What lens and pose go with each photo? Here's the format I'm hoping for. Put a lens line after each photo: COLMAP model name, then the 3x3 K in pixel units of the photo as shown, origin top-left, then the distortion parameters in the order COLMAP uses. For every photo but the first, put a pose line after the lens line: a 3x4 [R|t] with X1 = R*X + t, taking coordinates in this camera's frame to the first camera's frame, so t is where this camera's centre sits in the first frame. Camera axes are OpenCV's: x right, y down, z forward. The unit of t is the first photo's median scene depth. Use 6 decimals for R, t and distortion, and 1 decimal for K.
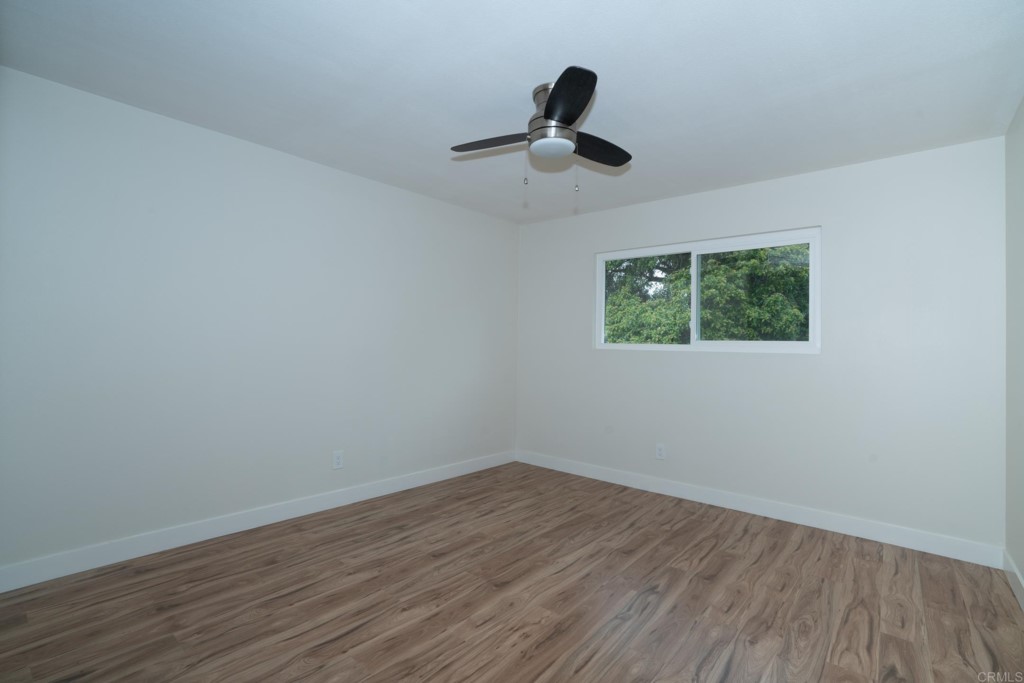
lens RADIAL K [[463.5, 0, 499.6], [0, 463.5, 339.0], [0, 0, 1]] dist [-0.062637, 0.024627]
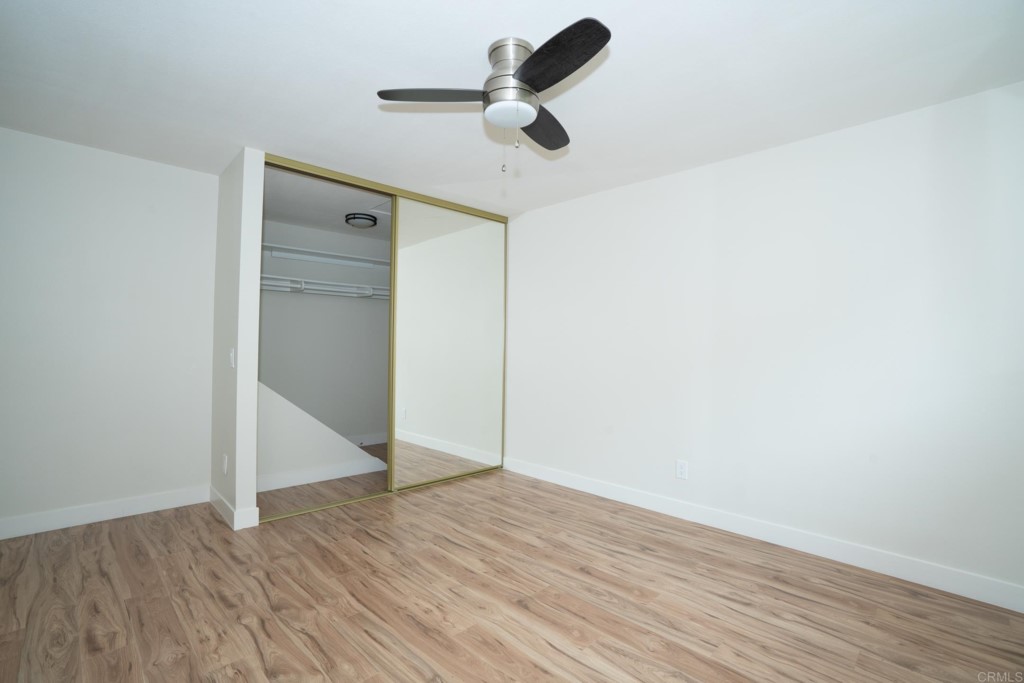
lens RADIAL K [[467.8, 0, 512.0], [0, 467.8, 341.5], [0, 0, 1]] dist [-0.076490, 0.032782]
pose [[-0.059248, -0.032486, -0.997715, 0.918701], [-0.000182, 0.999471, -0.032533, 0.041597], [0.998243, -0.001746, -0.059223, 1.015488]]
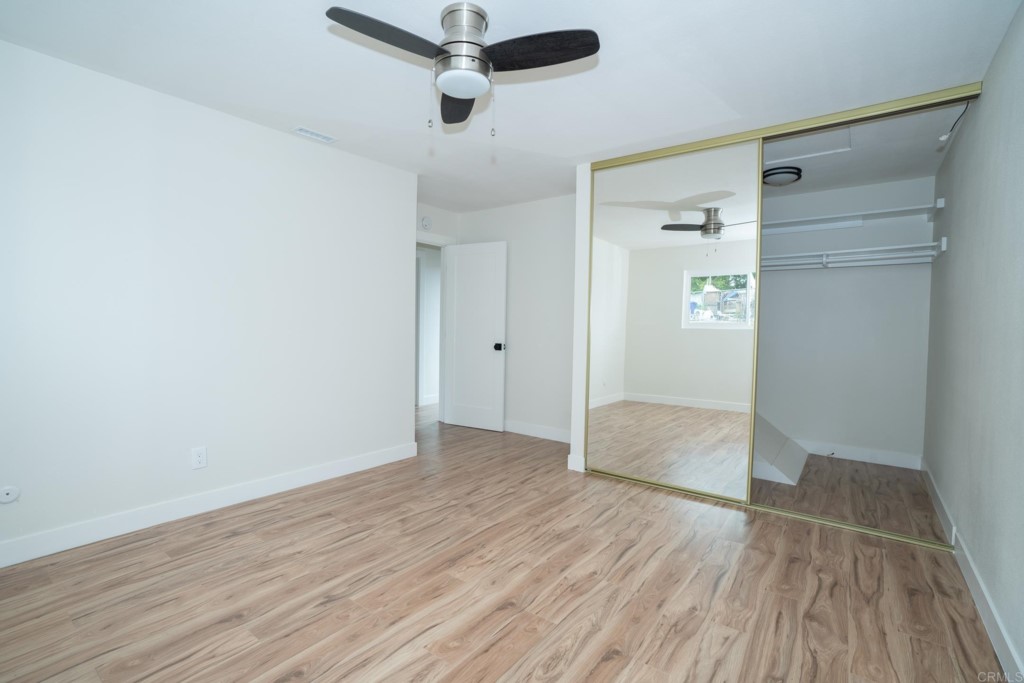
lens RADIAL K [[467.8, 0, 512.0], [0, 467.8, 341.5], [0, 0, 1]] dist [-0.076490, 0.032782]
pose [[-0.995916, -0.031325, -0.084675, 0.078560], [-0.033440, 0.999160, 0.023674, 0.033220], [0.083863, 0.026409, -0.996127, 1.789498]]
